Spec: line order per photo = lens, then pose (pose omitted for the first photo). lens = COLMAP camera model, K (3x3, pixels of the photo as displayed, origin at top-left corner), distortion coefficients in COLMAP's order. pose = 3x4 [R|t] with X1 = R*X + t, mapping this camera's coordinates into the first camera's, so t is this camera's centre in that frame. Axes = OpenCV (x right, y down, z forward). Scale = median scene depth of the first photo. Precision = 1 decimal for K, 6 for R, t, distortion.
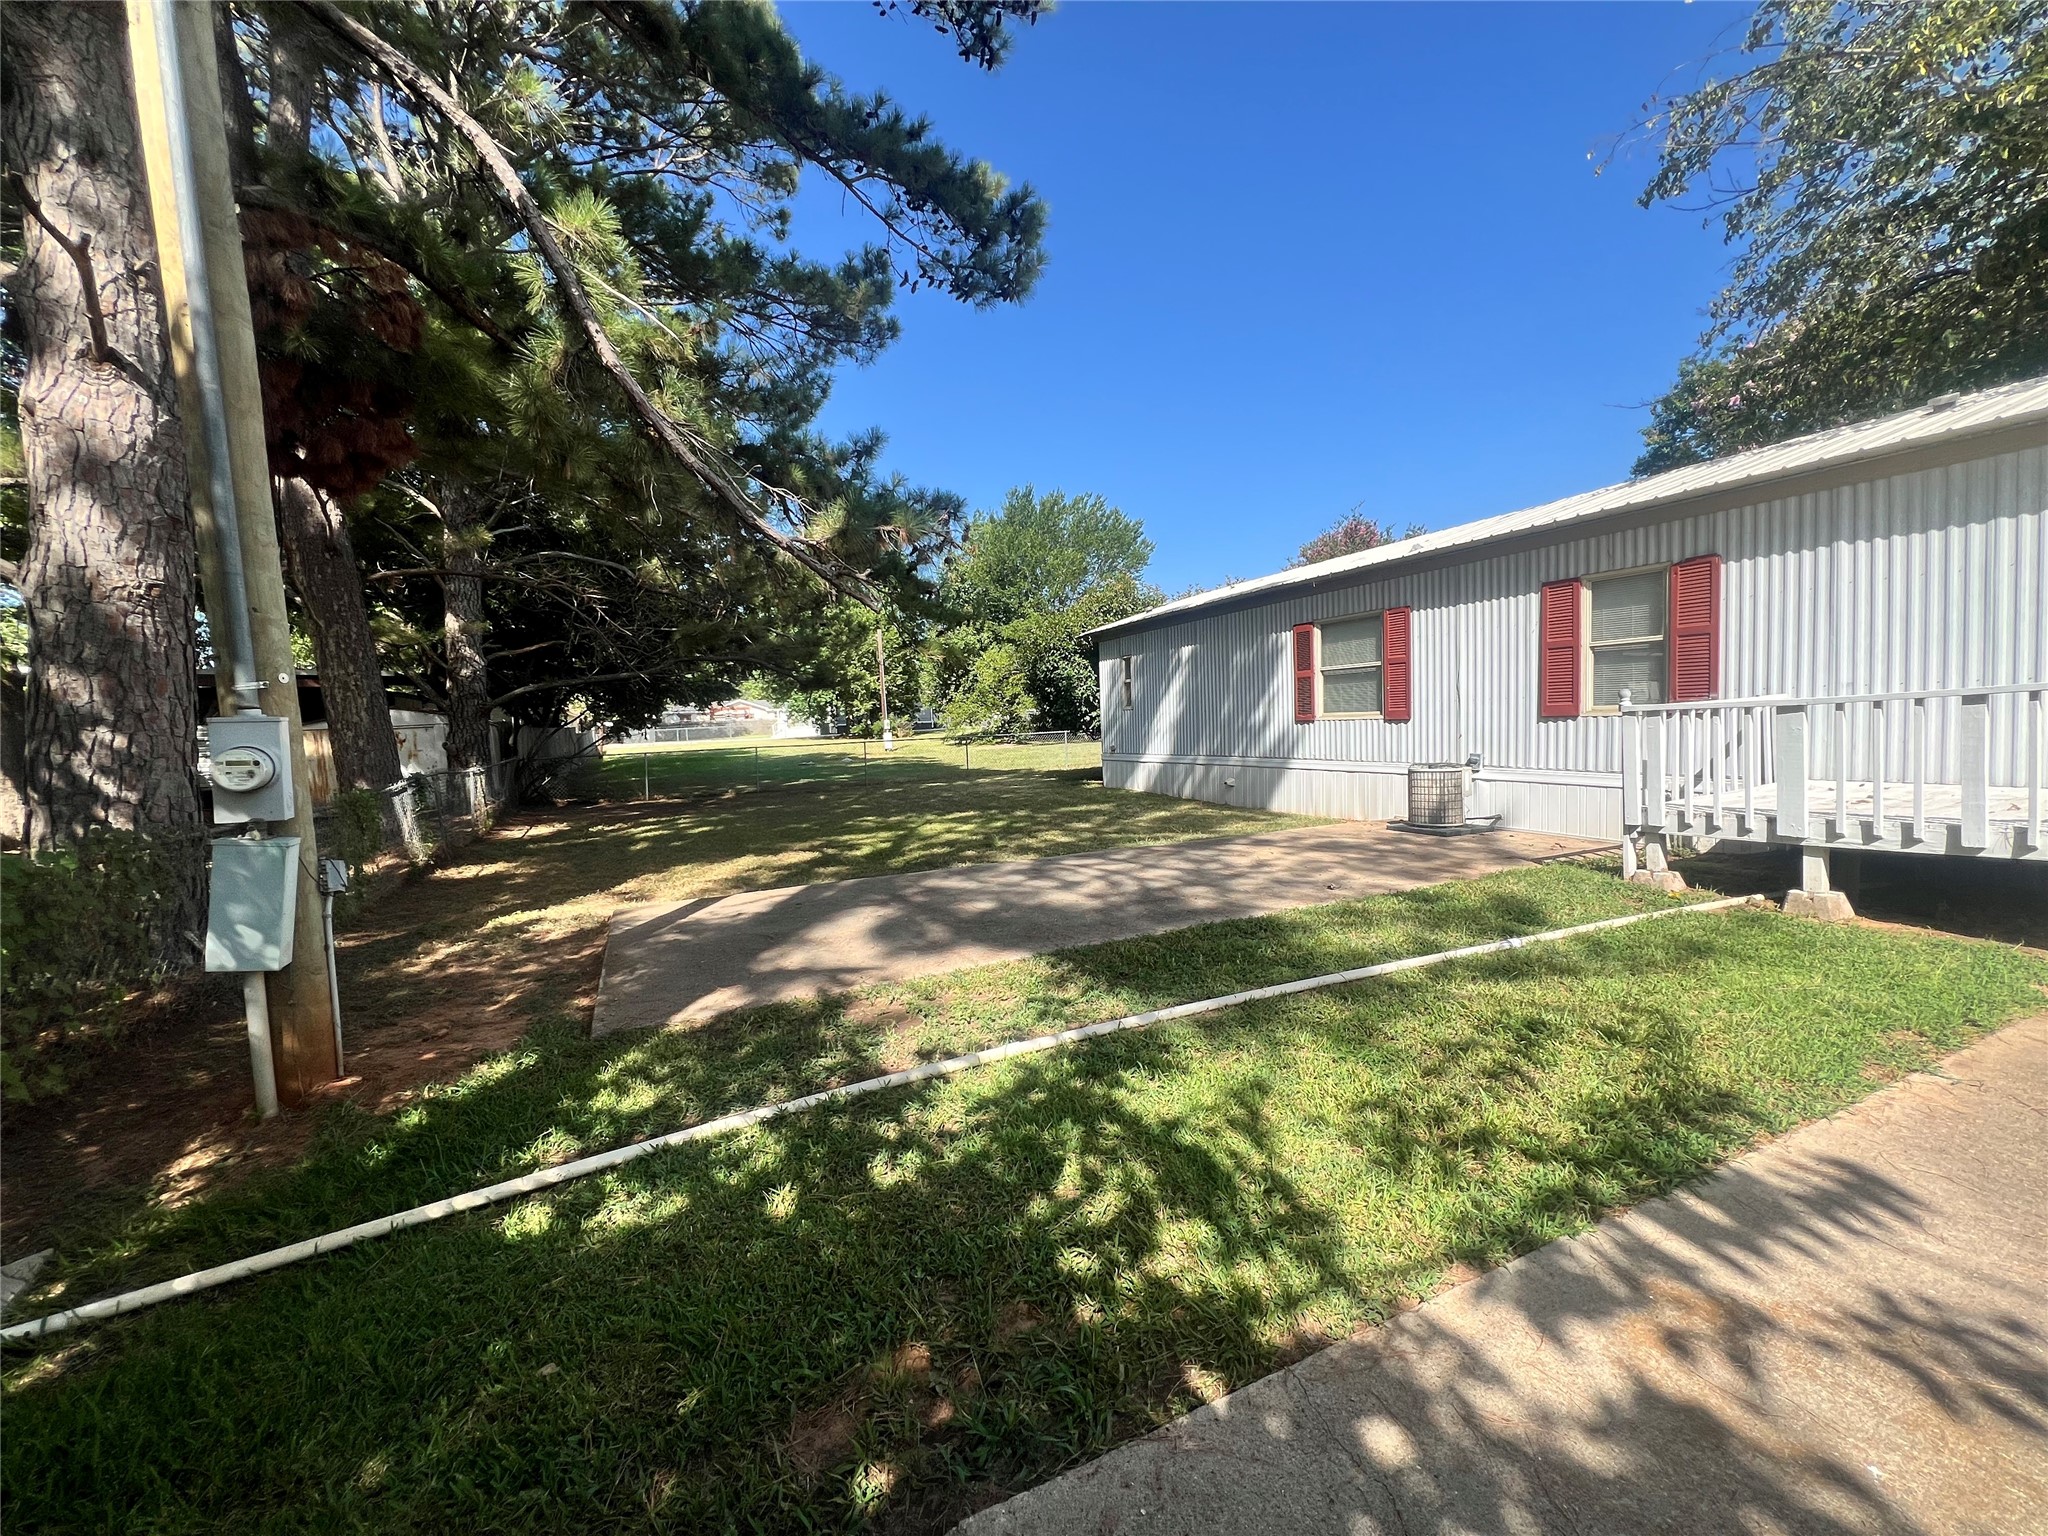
lens RADIAL K [[822.4, 0, 1024.0], [0, 822.4, 768.0], [0, 0, 1]] dist [0.001572, 0.000086]
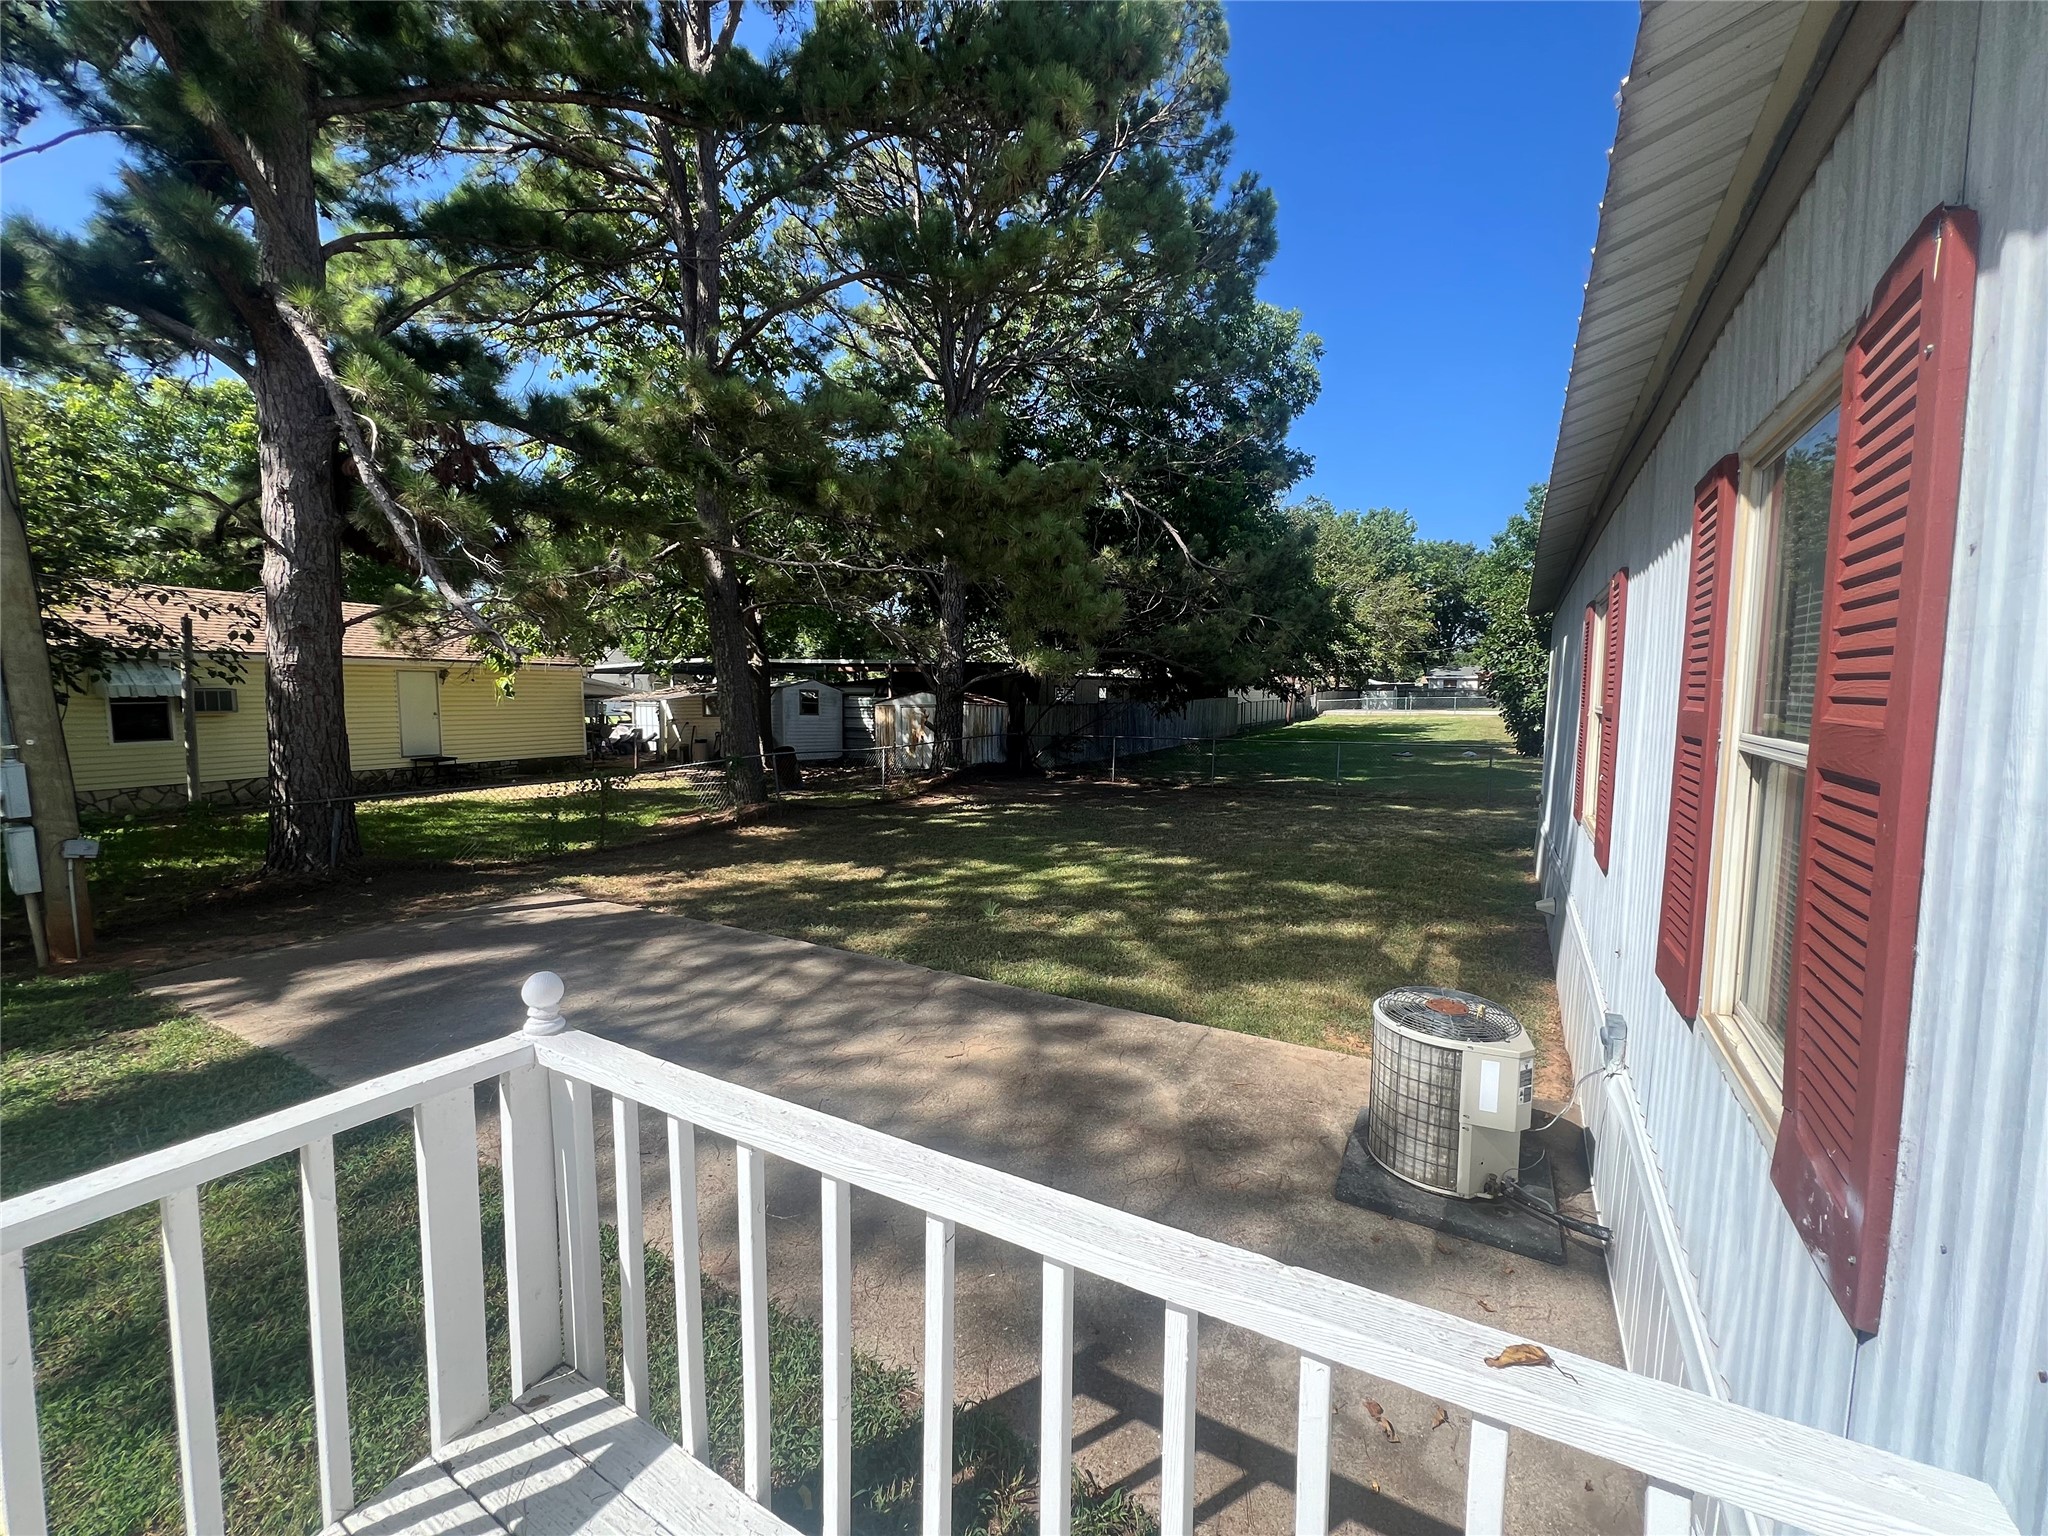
lens RADIAL K [[822.4, 0, 1024.0], [0, 822.4, 768.0], [0, 0, 1]] dist [0.001572, 0.000086]
pose [[0.583243, 0.113777, -0.804290, 1.870883], [-0.072101, 0.993485, 0.088256, -0.368652], [0.809092, 0.006515, 0.587646, 1.675248]]
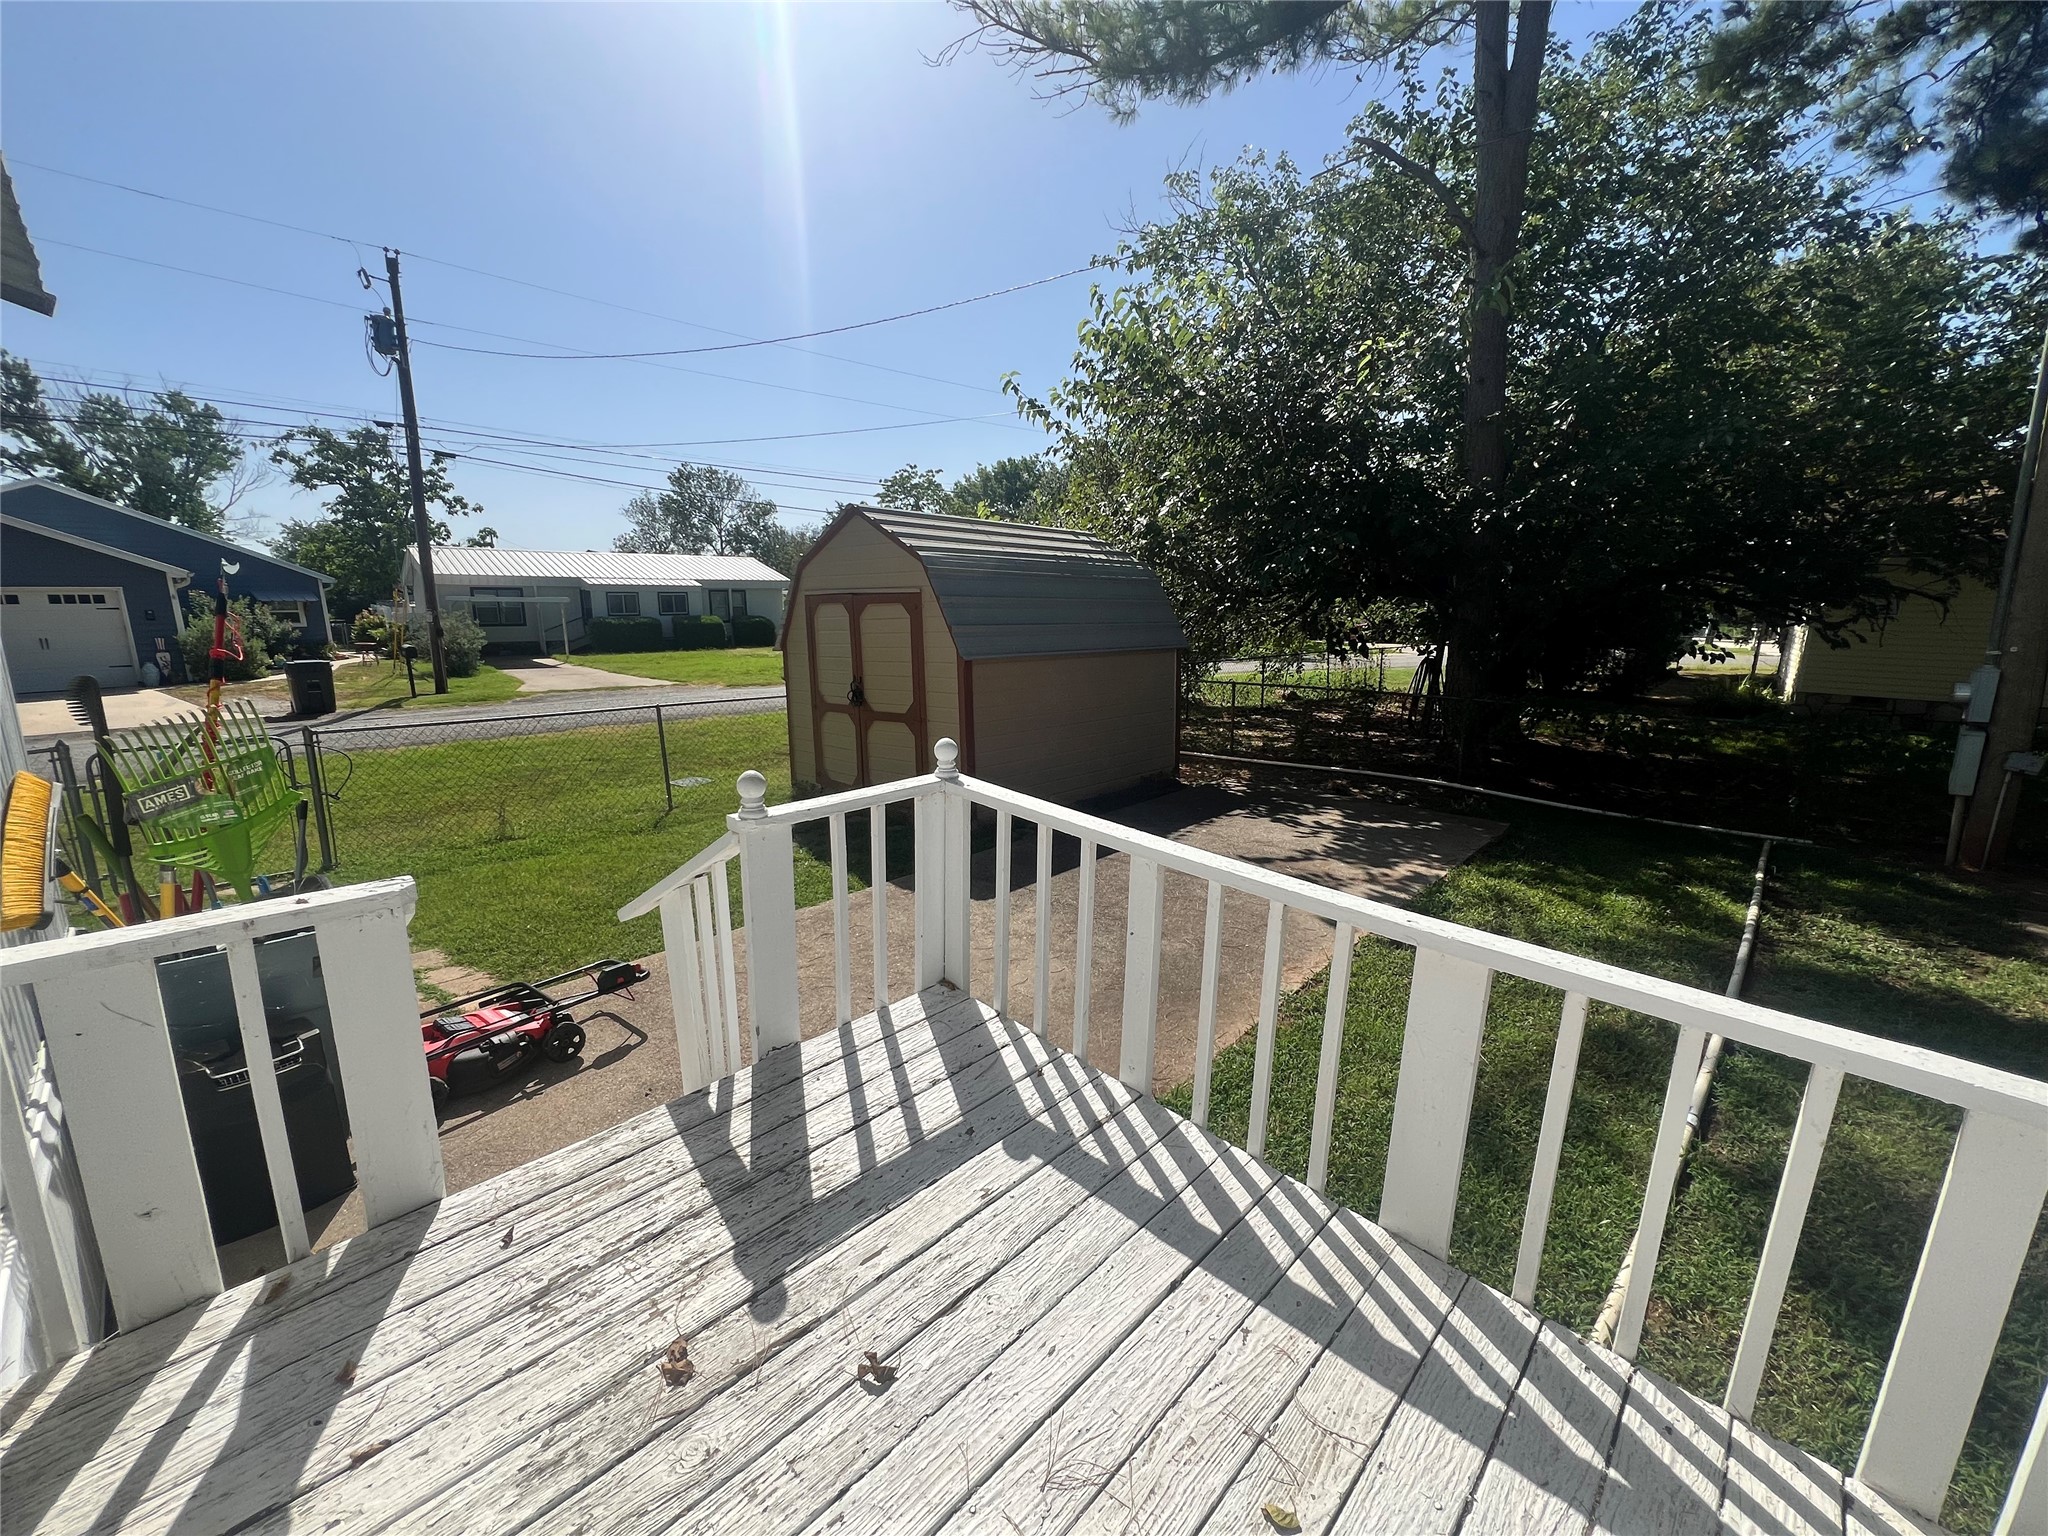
lens RADIAL K [[822.4, 0, 1024.0], [0, 822.4, 768.0], [0, 0, 1]] dist [0.001572, 0.000086]
pose [[-0.926712, 0.107156, -0.360170, 1.819494], [0.004148, 0.961337, 0.275342, -0.362809], [0.375749, 0.253669, -0.891327, 1.820587]]
